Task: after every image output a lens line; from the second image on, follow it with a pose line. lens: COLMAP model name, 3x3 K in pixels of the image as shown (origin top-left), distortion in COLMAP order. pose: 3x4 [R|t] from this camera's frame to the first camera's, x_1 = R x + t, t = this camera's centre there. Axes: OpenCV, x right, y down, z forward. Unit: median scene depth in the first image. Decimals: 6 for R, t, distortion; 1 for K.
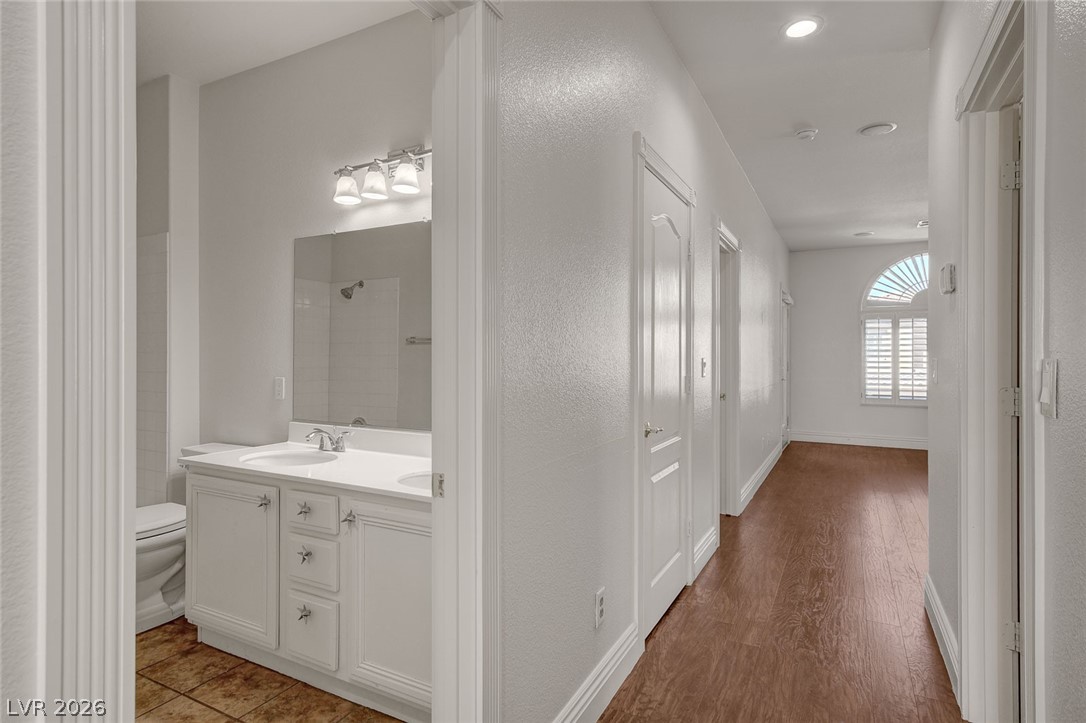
lens RADIAL K [[575.3, 0, 541.0], [0, 575.3, 356.1], [0, 0, 1]] dist [0.003534, 0.001251]
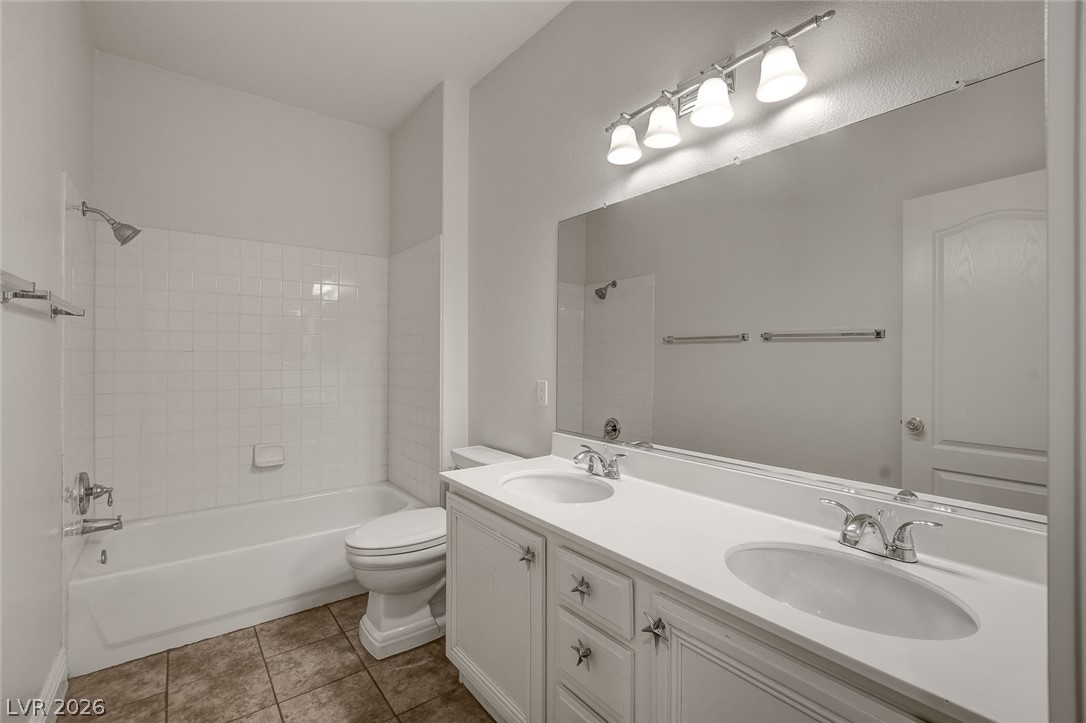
lens RADIAL K [[477.6, 0, 543.5], [0, 477.6, 359.7], [0, 0, 1]] dist [-0.012106, 0.000679]
pose [[0.916501, 0.003405, -0.400018, -0.177570], [-0.000408, 0.999971, 0.007576, -0.001233], [0.400032, -0.006780, 0.916476, 0.366650]]
